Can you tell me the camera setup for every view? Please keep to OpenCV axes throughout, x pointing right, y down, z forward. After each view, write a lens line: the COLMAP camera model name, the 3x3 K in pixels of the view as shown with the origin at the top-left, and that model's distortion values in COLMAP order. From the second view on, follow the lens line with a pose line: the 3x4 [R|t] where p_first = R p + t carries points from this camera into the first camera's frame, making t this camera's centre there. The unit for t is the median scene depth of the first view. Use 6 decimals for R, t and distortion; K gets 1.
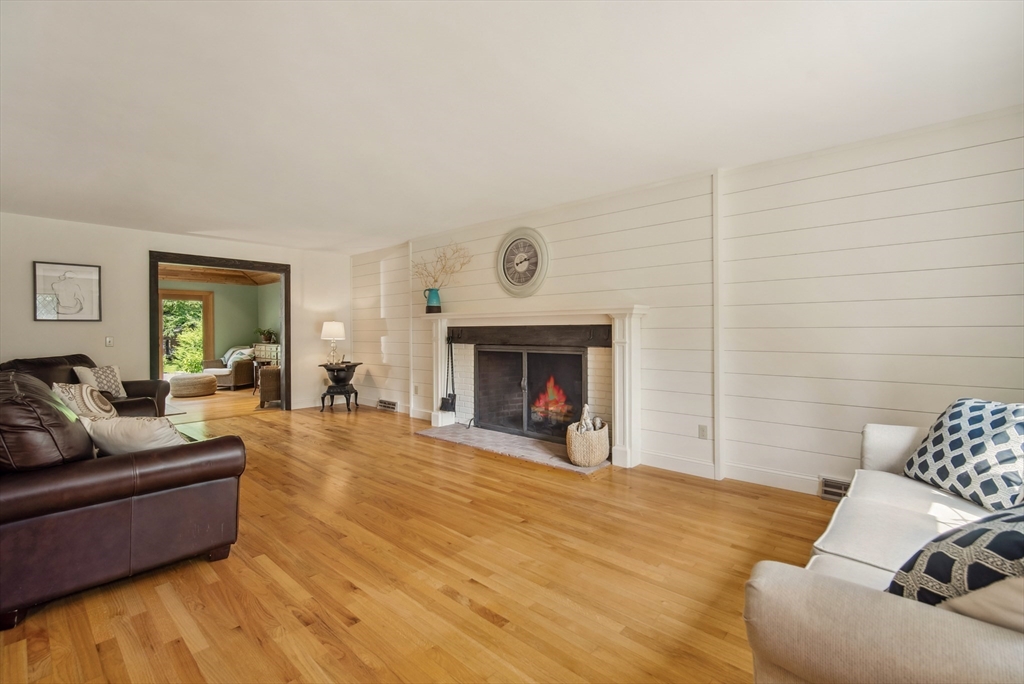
lens RADIAL K [[451.8, 0, 512.2], [0, 451.8, 339.3], [0, 0, 1]] dist [-0.010649, 0.000774]
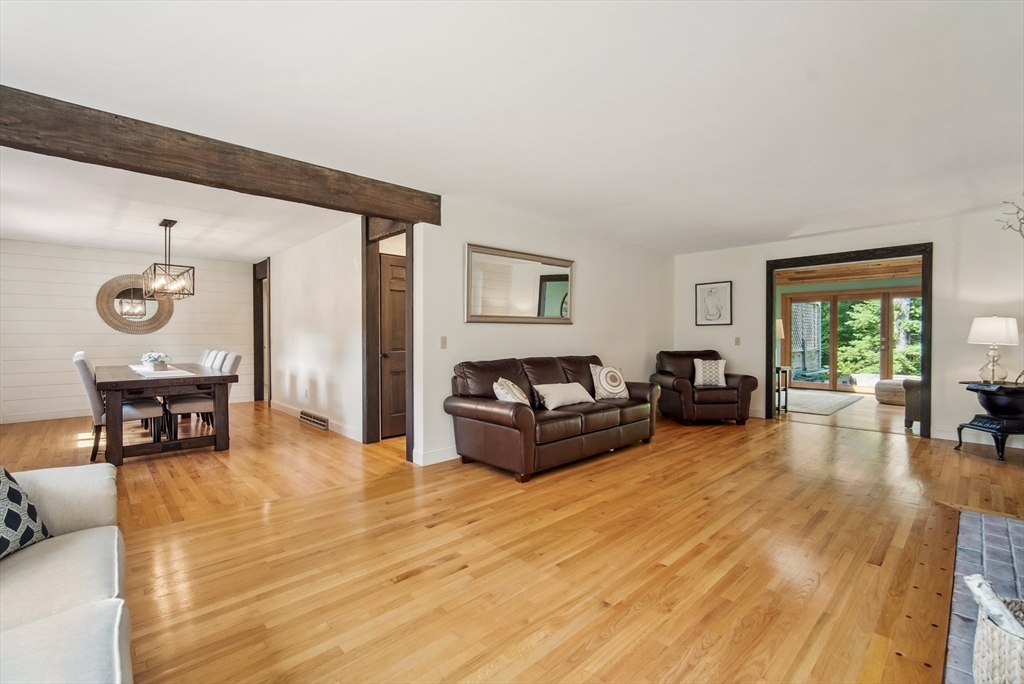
lens RADIAL K [[451.8, 0, 509.8], [0, 451.8, 333.9], [0, 0, 1]] dist [-0.010649, 0.000774]
pose [[-0.084414, -0.002067, -0.996429, 0.720166], [-0.015617, 0.999878, -0.000751, -0.007881], [0.996308, 0.015497, -0.084436, 0.893896]]
